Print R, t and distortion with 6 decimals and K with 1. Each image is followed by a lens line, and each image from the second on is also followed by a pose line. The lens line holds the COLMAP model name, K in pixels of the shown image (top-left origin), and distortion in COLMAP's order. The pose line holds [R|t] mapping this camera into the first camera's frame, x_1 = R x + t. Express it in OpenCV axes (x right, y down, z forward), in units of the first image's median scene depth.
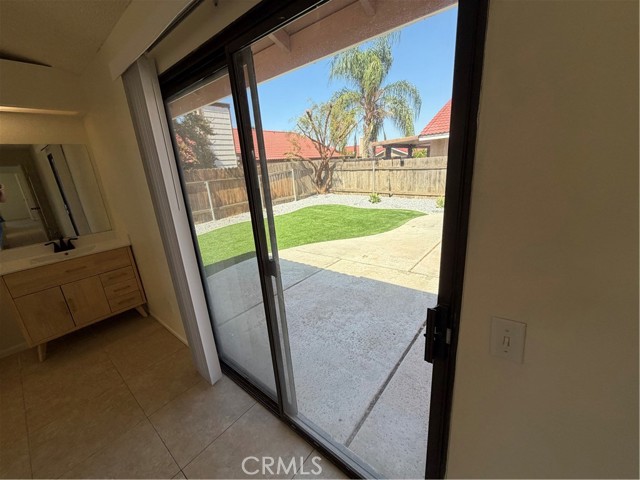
lens RADIAL K [[254.7, 0, 321.0], [0, 254.7, 240.9], [0, 0, 1]] dist [0.002267, -0.000049]
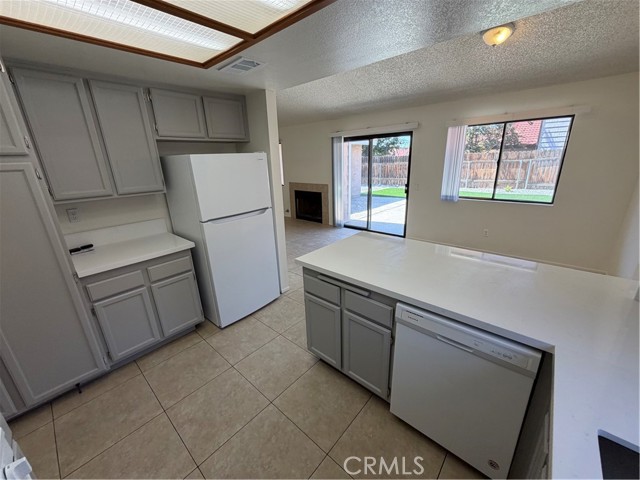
lens RADIAL K [[254.7, 0, 321.0], [0, 254.7, 240.1], [0, 0, 1]] dist [0.002267, -0.000049]
pose [[-0.031381, 0.369123, -0.928851, 1.006712], [-0.254526, 0.895721, 0.364556, -0.123145], [0.966557, 0.247856, 0.065843, 0.138778]]
